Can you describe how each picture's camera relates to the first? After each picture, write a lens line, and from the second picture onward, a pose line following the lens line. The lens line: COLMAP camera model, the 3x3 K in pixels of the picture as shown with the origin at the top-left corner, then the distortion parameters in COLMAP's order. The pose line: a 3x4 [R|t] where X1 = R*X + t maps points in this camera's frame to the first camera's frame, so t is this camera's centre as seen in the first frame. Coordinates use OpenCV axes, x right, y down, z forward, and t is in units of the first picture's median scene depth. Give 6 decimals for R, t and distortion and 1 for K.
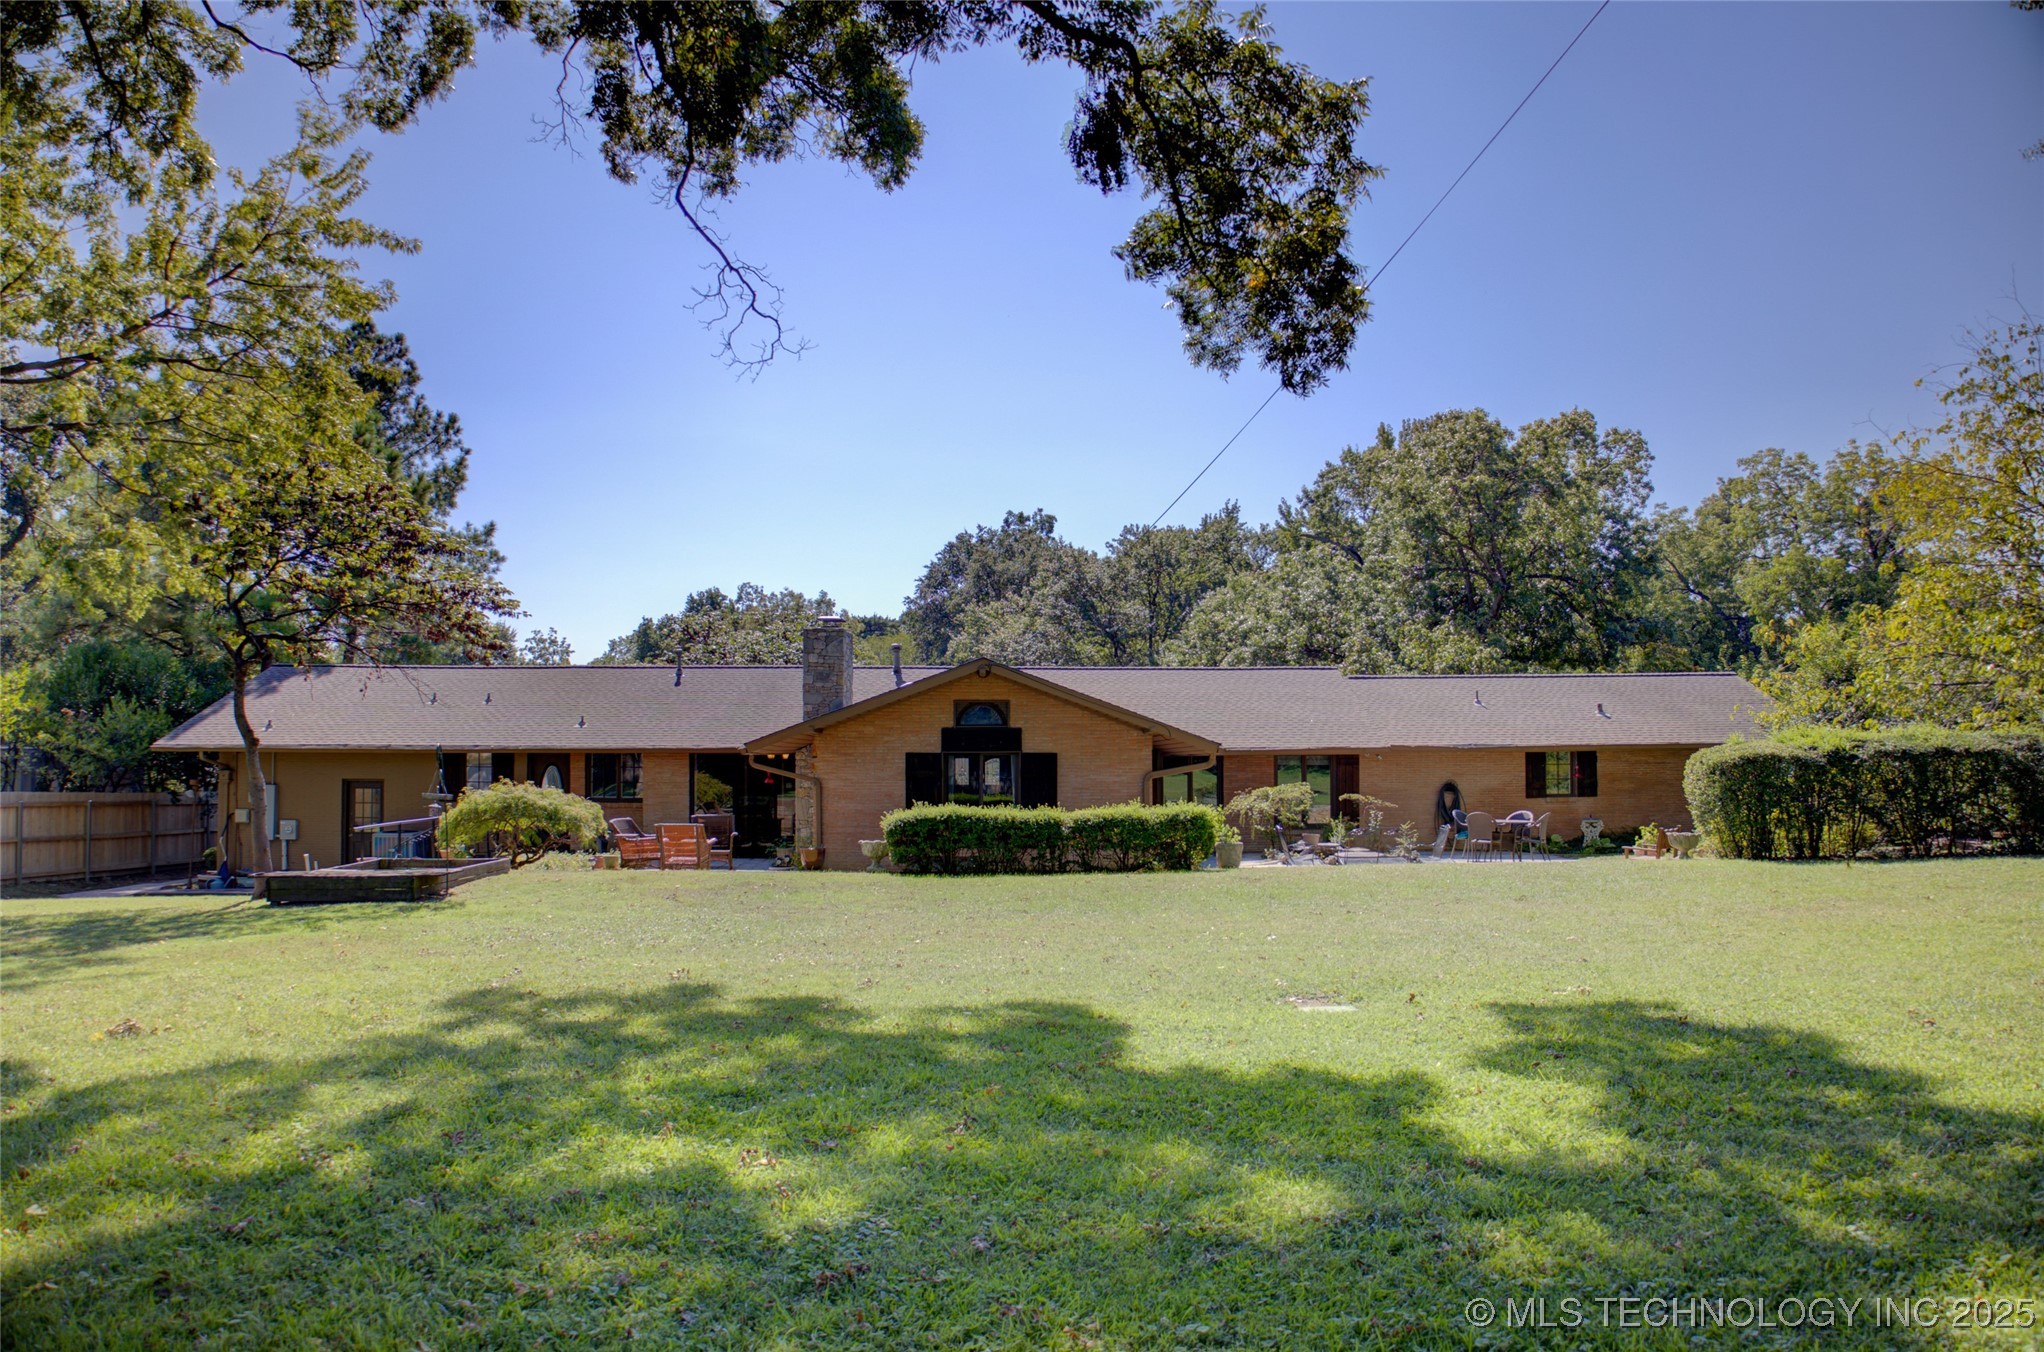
lens RADIAL K [[1384.4, 0, 1051.0], [0, 1384.4, 657.6], [0, 0, 1]] dist [-0.125316, 0.046216]
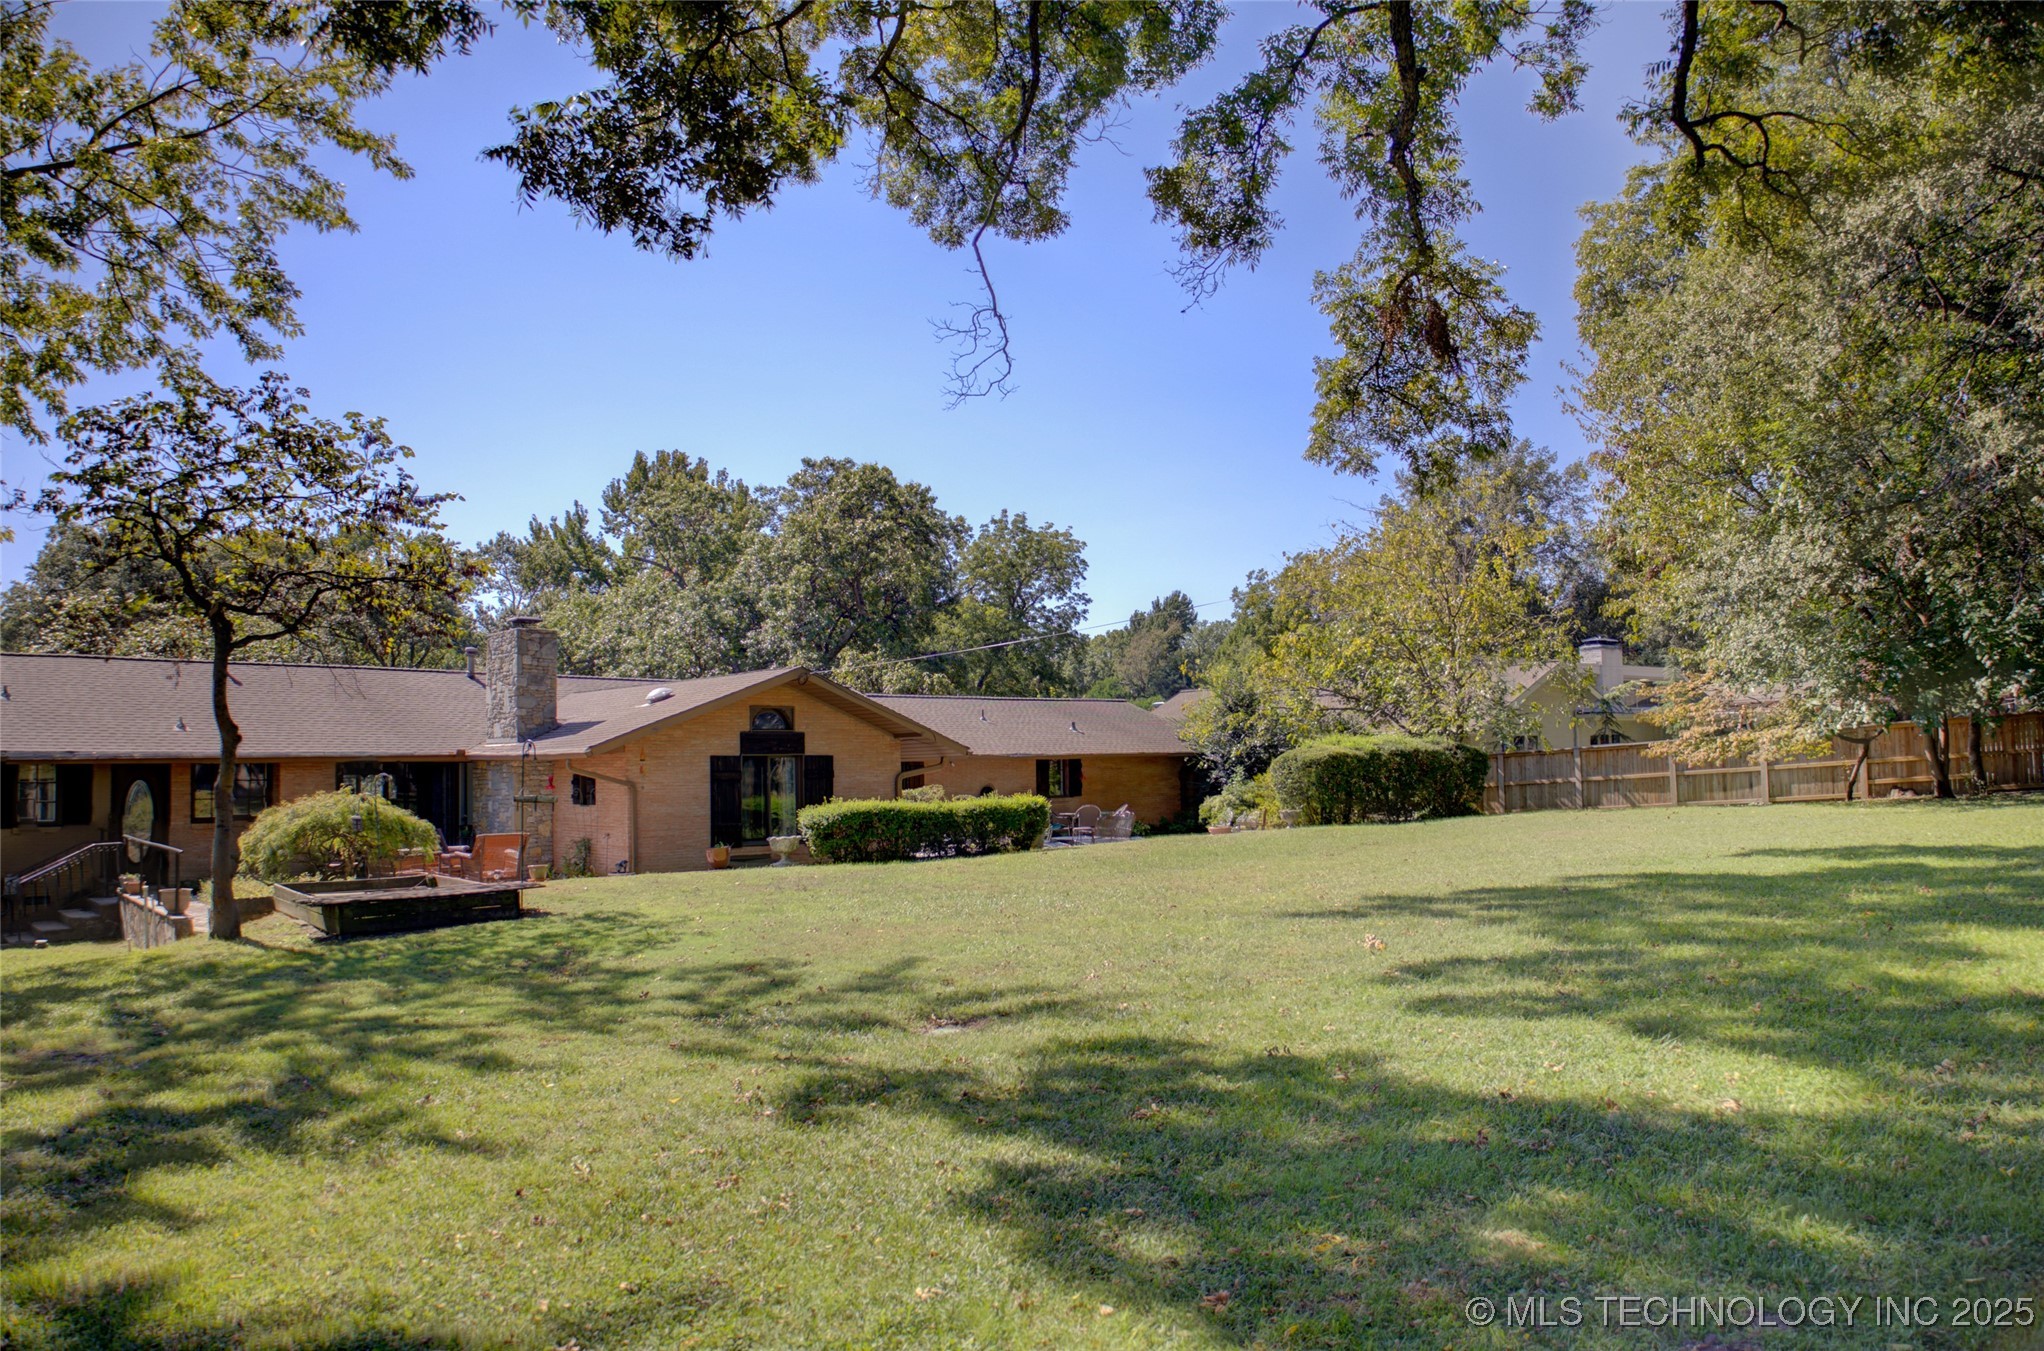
lens RADIAL K [[1384.4, 0, 1002.6], [0, 1384.4, 677.9], [0, 0, 1]] dist [-0.125316, 0.046216]
pose [[0.792442, 0.031475, 0.609134, -0.432200], [-0.028796, 0.999485, -0.014184, 0.014642], [-0.609267, -0.006300, 0.792940, 0.039040]]
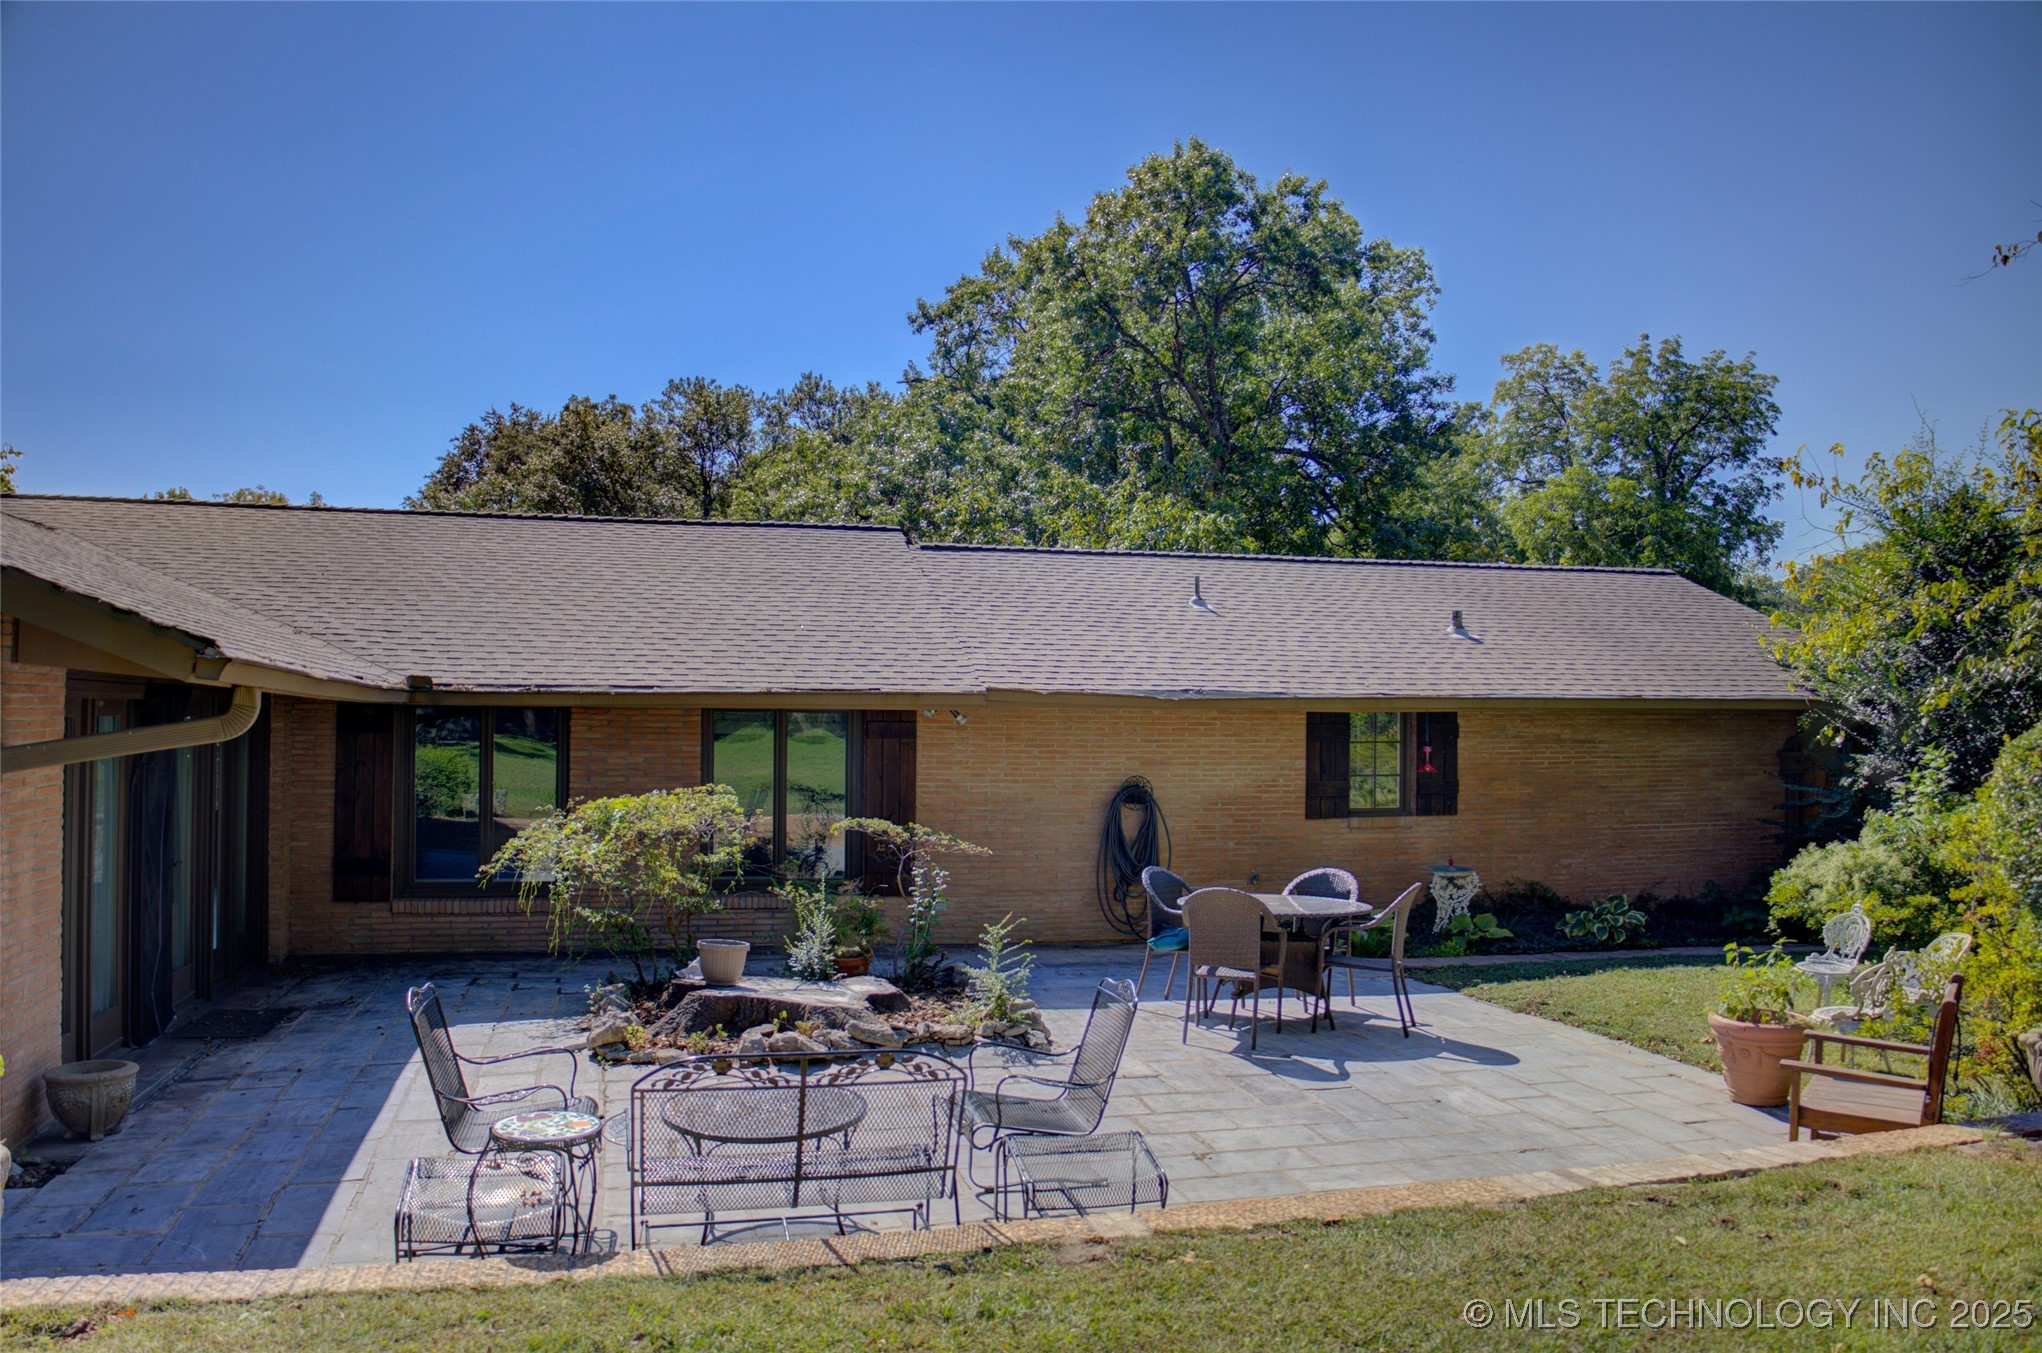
lens RADIAL K [[1550.3, 0, 1030.3], [0, 1550.3, 665.0], [0, 0, 1]] dist [-0.082091, -0.000145]
pose [[0.976065, 0.017749, 0.216753, 0.154662], [-0.024847, 0.999239, 0.030067, 0.041576], [-0.216054, -0.034733, 0.975763, 0.537360]]
